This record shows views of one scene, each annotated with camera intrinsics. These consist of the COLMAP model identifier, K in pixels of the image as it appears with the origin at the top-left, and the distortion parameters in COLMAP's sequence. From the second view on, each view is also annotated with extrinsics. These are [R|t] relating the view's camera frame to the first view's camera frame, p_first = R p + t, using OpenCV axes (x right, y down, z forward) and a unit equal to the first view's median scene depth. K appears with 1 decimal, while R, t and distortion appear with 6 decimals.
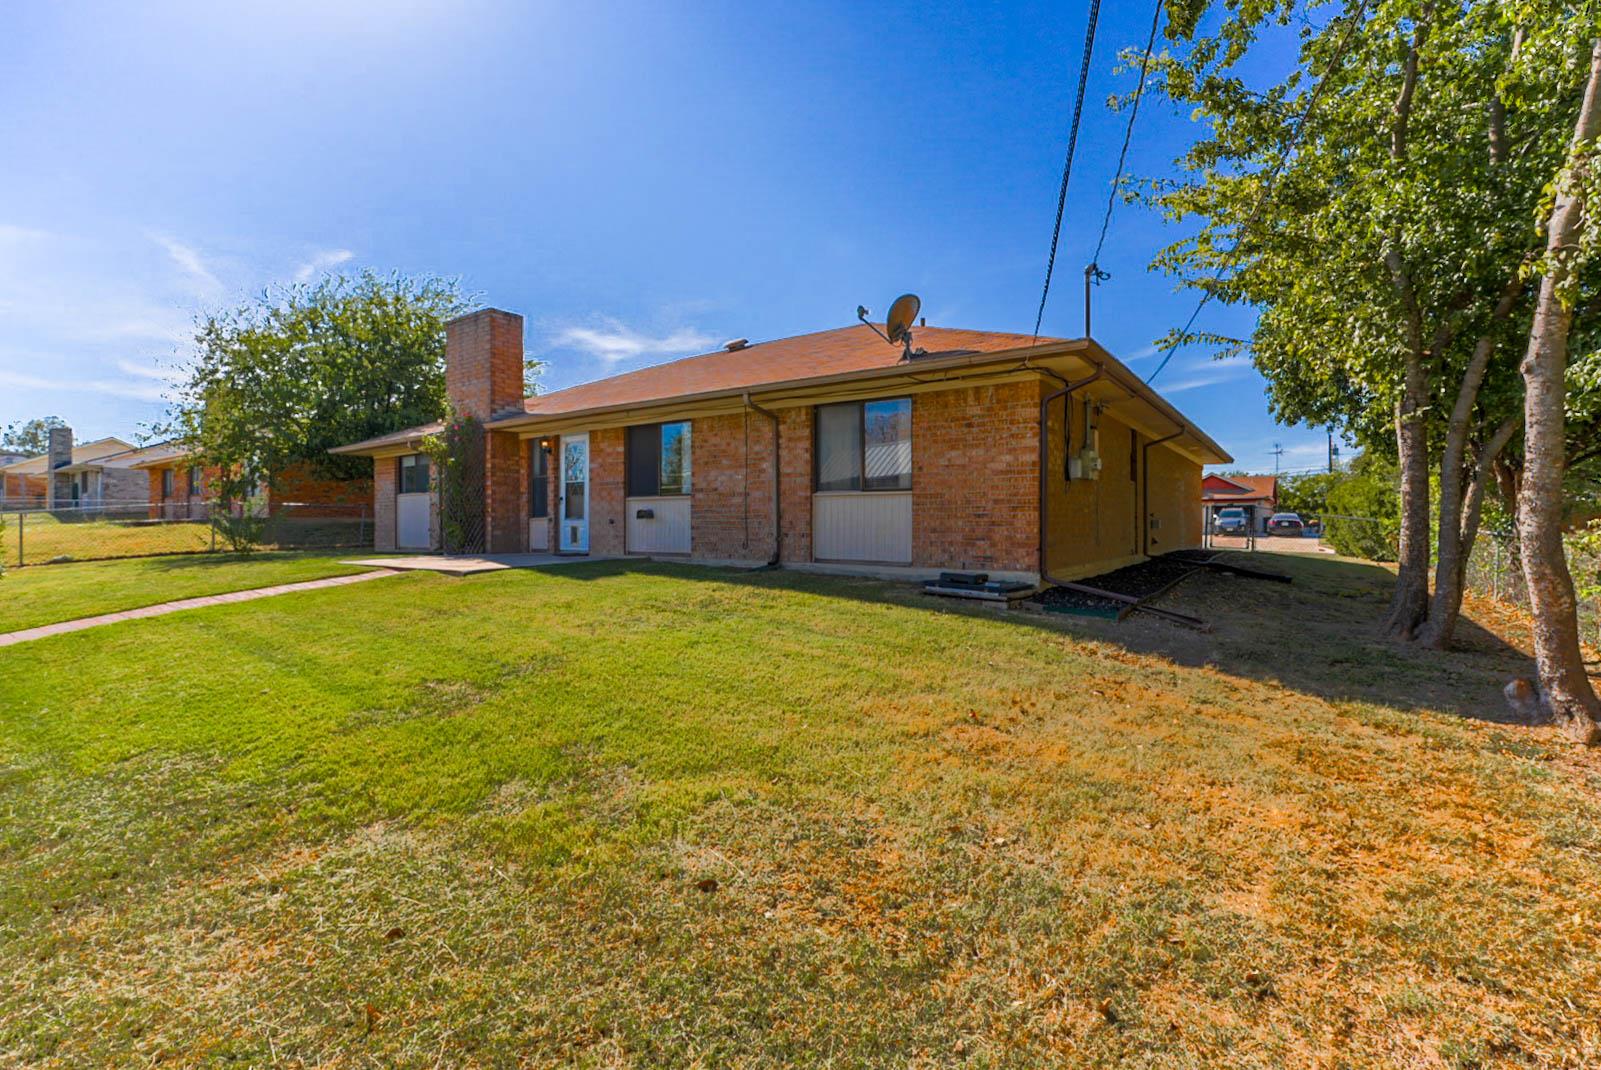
lens RADIAL K [[677.3, 0, 792.1], [0, 677.3, 526.9], [0, 0, 1]] dist [-0.001187, -0.000007]
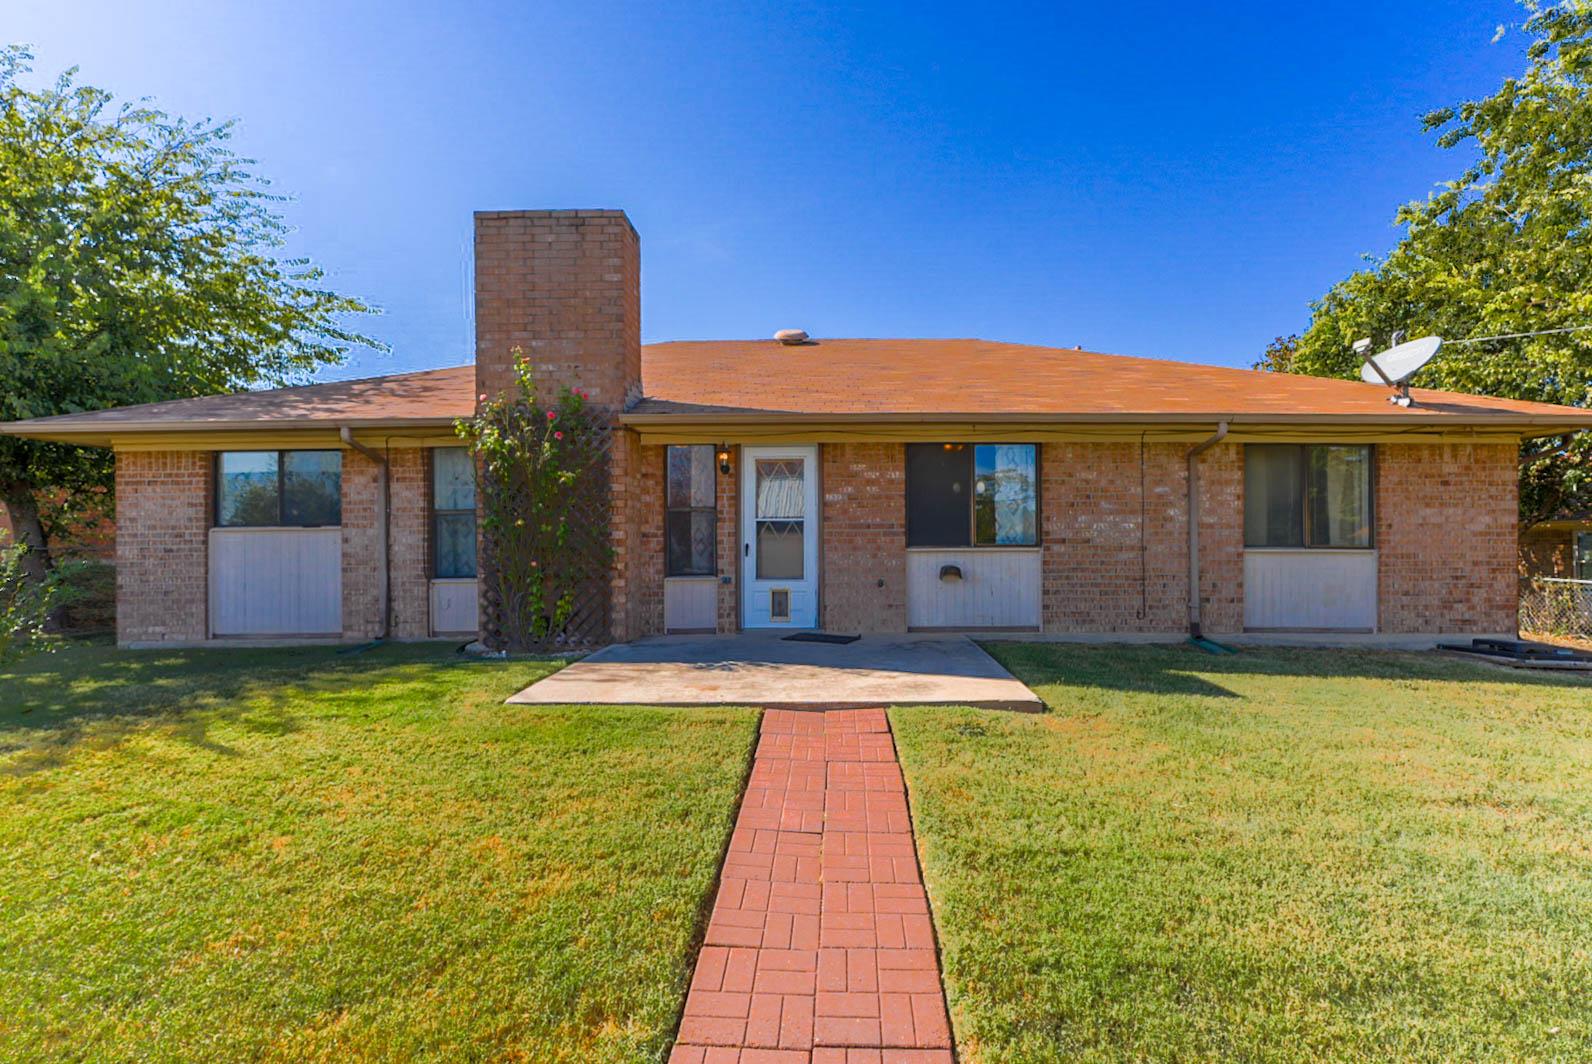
lens RADIAL K [[673.5, 0, 800.9], [0, 673.5, 532.8], [0, 0, 1]] dist [-0.001187, -0.000007]
pose [[0.823660, 0.000795, 0.567084, -0.693789], [0.006443, 0.999921, -0.010760, -0.050495], [-0.567048, 0.012516, 0.823590, 0.492196]]
